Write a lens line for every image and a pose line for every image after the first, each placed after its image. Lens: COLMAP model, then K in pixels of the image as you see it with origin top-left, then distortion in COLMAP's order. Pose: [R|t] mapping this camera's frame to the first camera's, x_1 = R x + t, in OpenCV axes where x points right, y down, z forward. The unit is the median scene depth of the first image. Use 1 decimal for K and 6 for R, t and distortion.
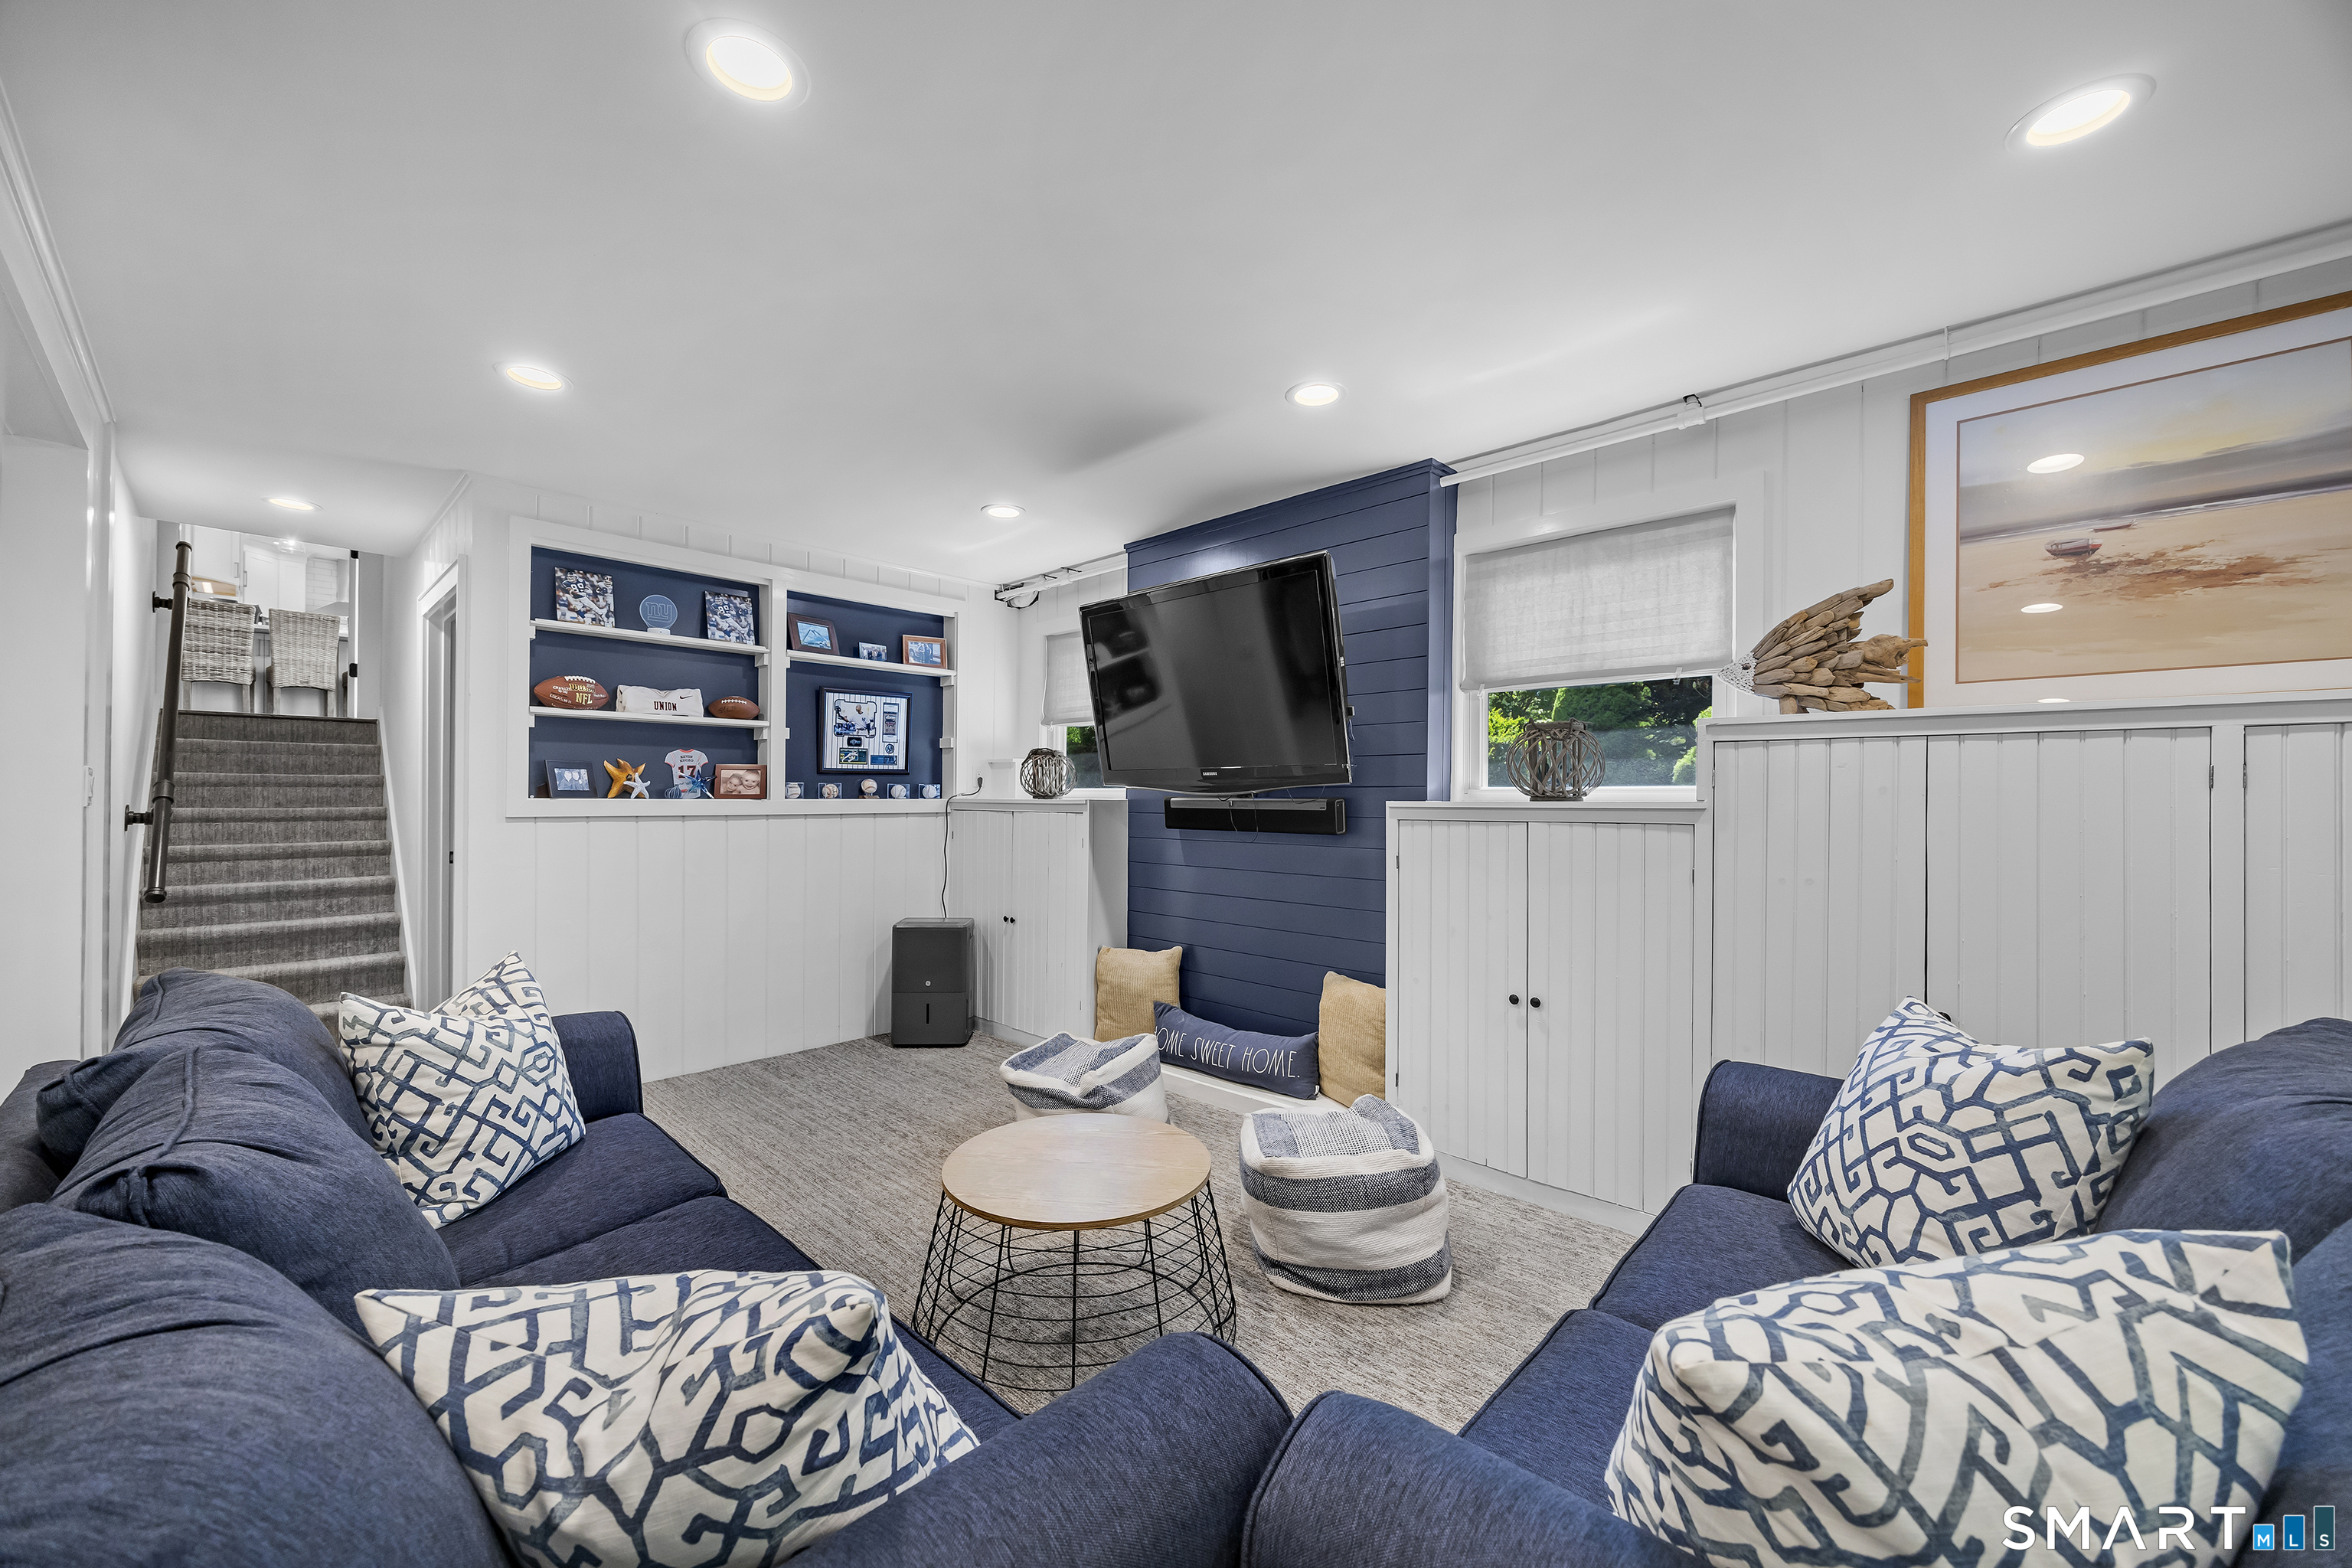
lens RADIAL K [[899.7, 0, 1176.0], [0, 899.7, 798.4], [0, 0, 1]] dist [-0.000151, 0.000109]
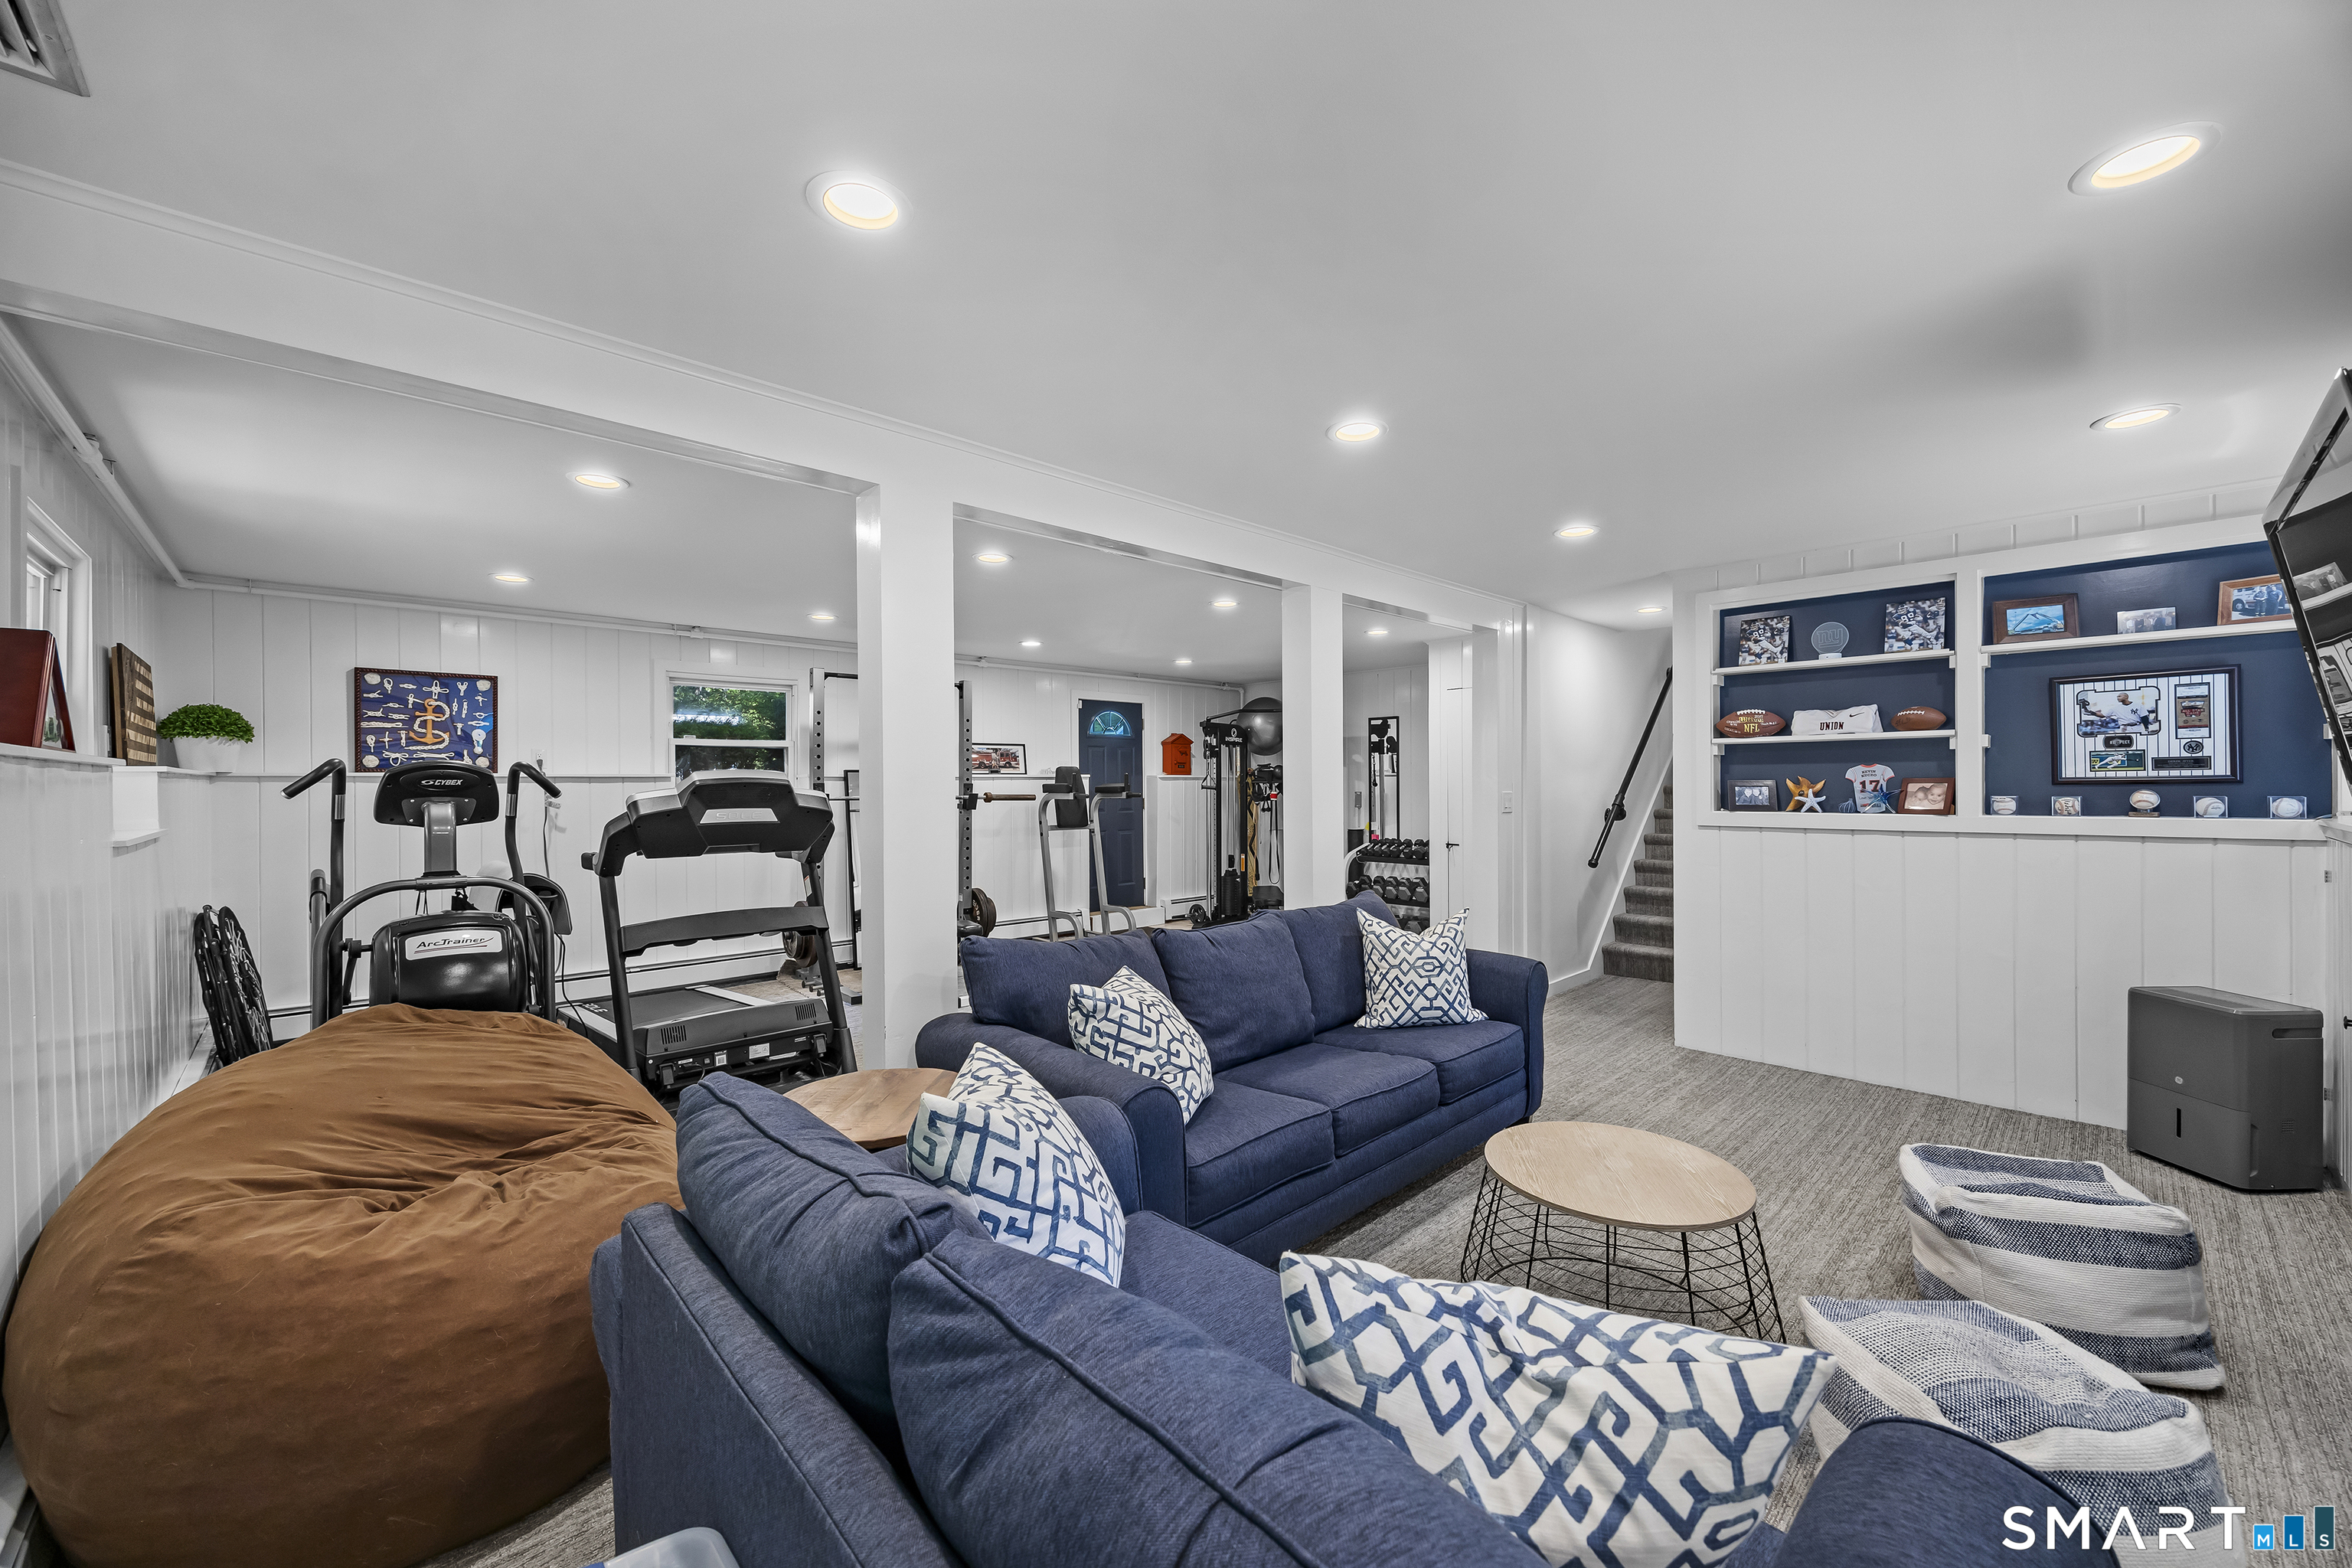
lens RADIAL K [[899.7, 0, 1176.0], [0, 899.7, 798.4], [0, 0, 1]] dist [-0.000151, 0.000109]
pose [[-0.045690, 0.008570, -0.998919, 0.494332], [0.004453, 0.999955, 0.008375, -0.027363], [0.998946, -0.004066, -0.045726, 0.255242]]
